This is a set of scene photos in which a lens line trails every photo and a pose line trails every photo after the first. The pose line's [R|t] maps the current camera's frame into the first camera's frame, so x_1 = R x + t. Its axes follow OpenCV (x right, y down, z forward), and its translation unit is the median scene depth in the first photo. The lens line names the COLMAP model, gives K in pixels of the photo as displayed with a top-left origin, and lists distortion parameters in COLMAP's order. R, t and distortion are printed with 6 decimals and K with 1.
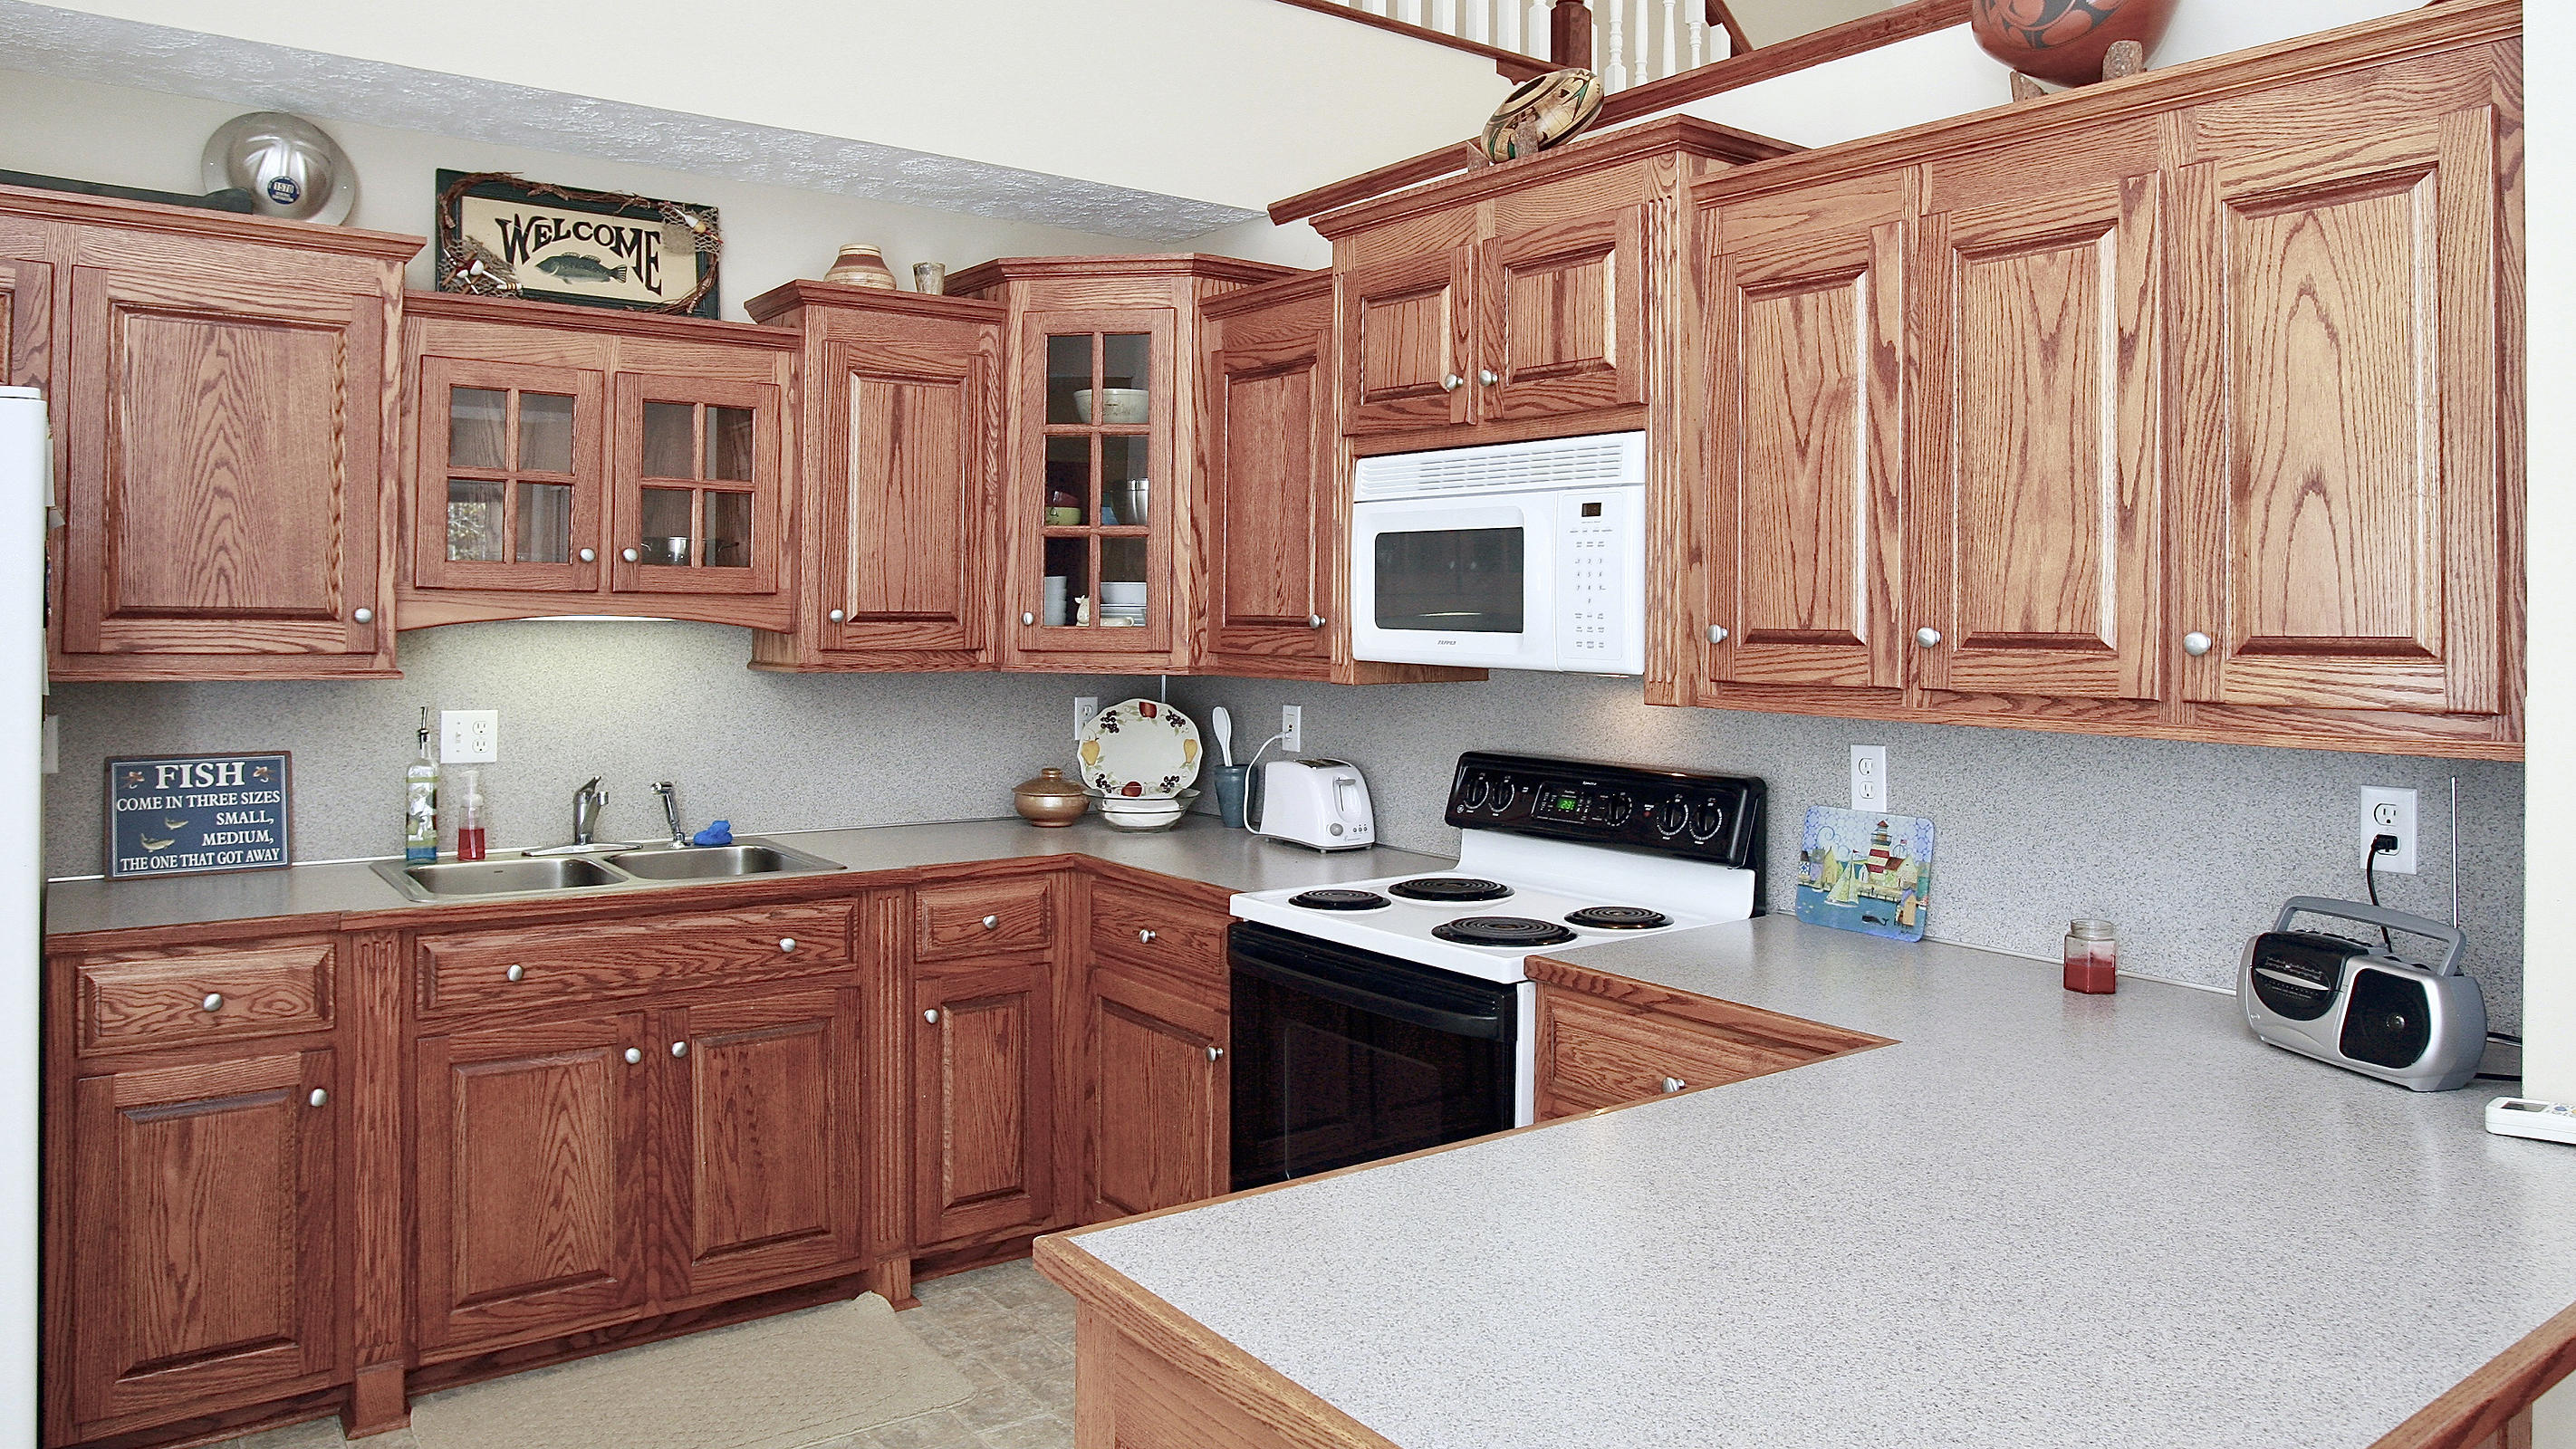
lens RADIAL K [[1720.8, 0, 1292.9], [0, 1720.8, 600.9], [0, 0, 1]] dist [-0.096365, 0.068303]
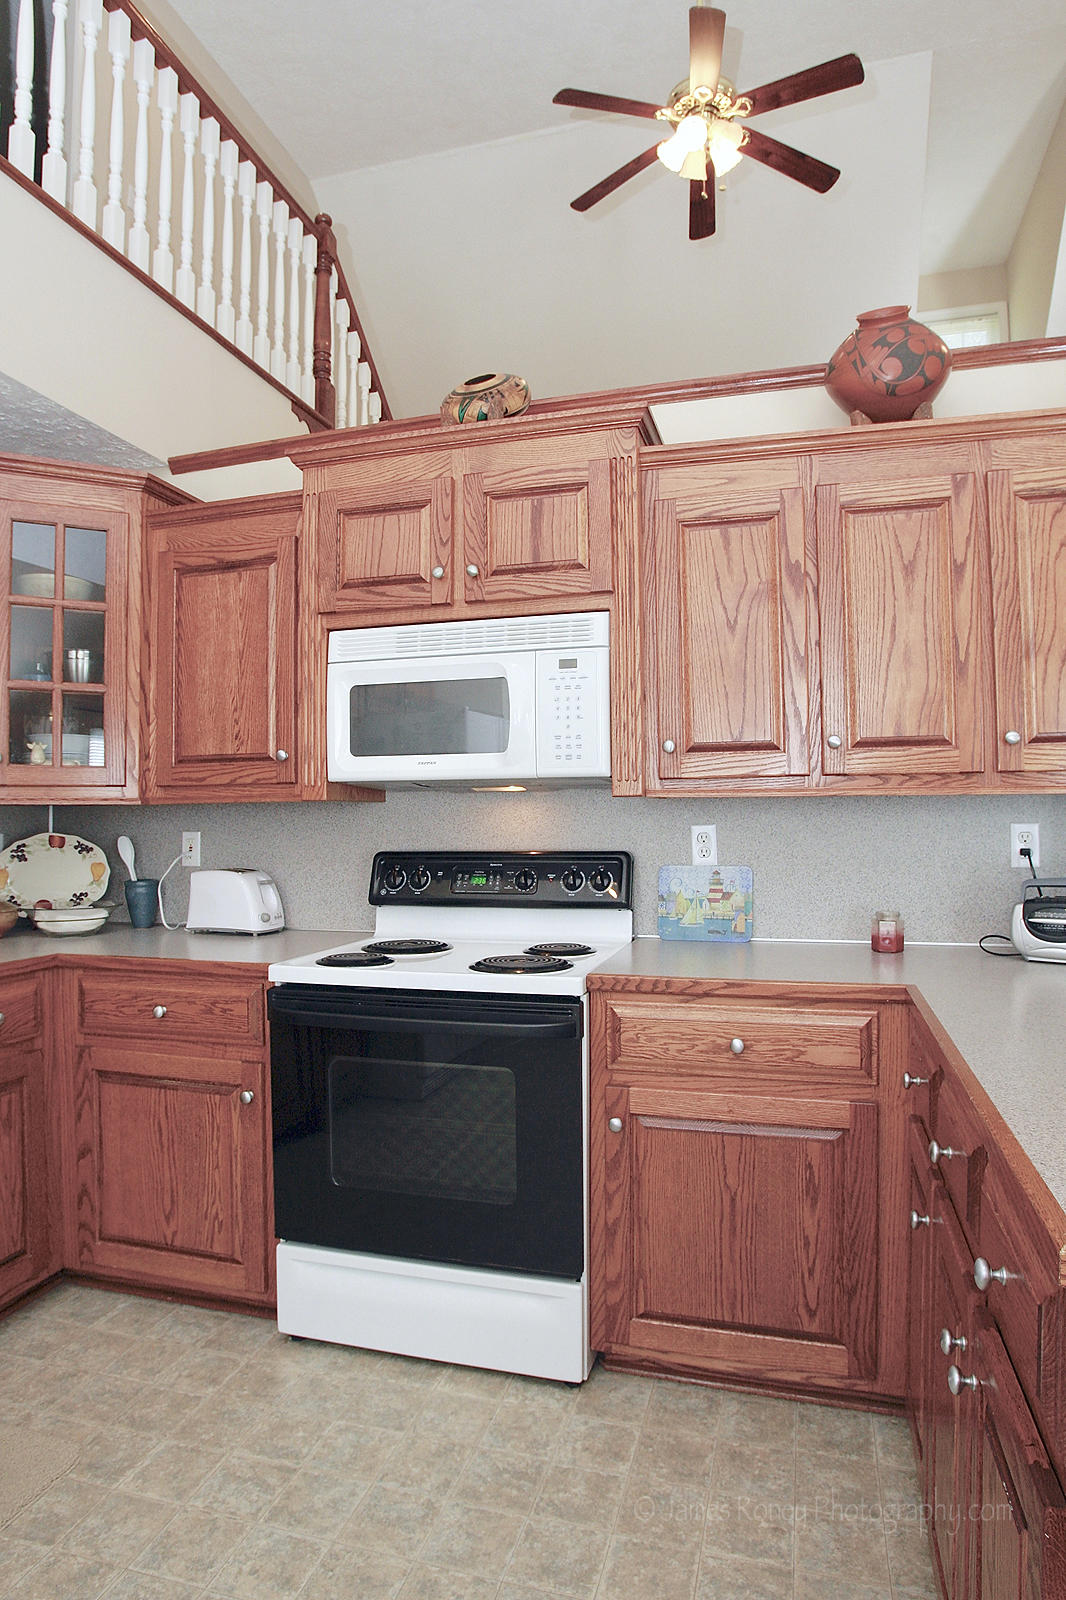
lens RADIAL K [[946.8, 0, 533.0], [0, 946.8, 800.0], [0, 0, 1]] dist [-0.107154, 0.062449]
pose [[0.797550, -0.003127, 0.603245, -0.289154], [0.012914, 0.999846, -0.011891, 0.061752], [-0.603115, 0.017274, 0.797467, 0.340920]]
